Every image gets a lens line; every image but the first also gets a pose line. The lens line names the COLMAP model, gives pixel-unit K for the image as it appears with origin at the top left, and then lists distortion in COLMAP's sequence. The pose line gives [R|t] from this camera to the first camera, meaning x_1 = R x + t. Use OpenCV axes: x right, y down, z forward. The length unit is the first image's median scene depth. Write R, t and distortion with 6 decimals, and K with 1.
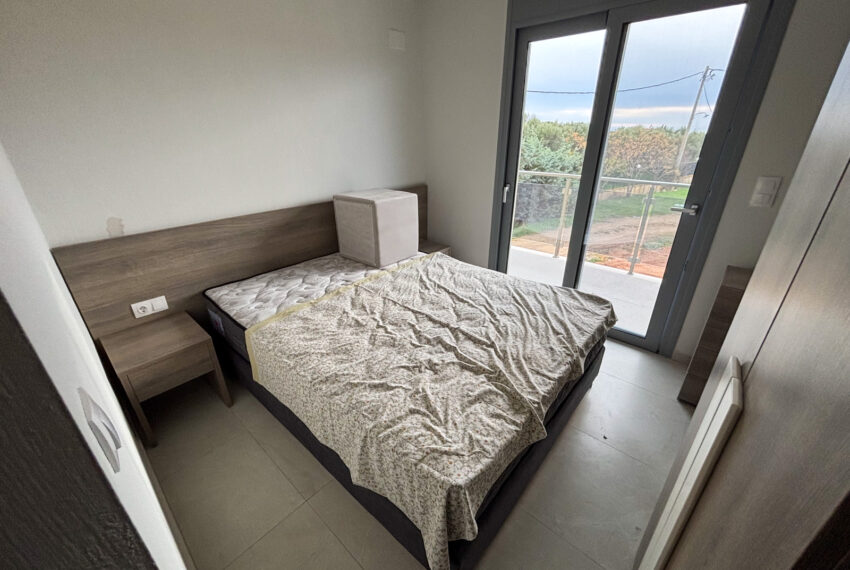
lens RADIAL K [[345.6, 0, 425.2], [0, 345.6, 283.5], [0, 0, 1]] dist [0.003858, -0.000439]
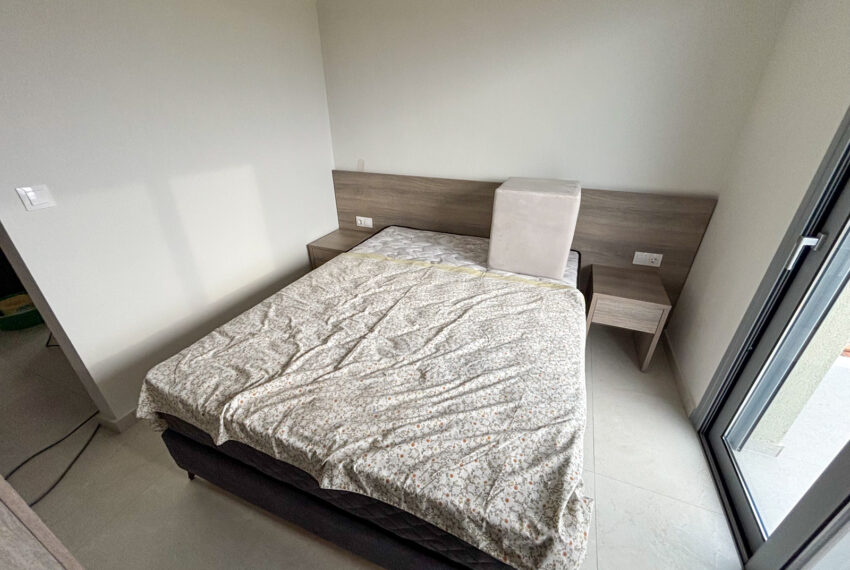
lens RADIAL K [[345.6, 0, 425.2], [0, 345.6, 283.5], [0, 0, 1]] dist [0.003858, -0.000439]
pose [[0.330622, 0.437267, -0.836353, 0.697003], [-0.387633, 0.870907, 0.302095, -0.266019], [0.860482, 0.224319, 0.457440, 0.613532]]
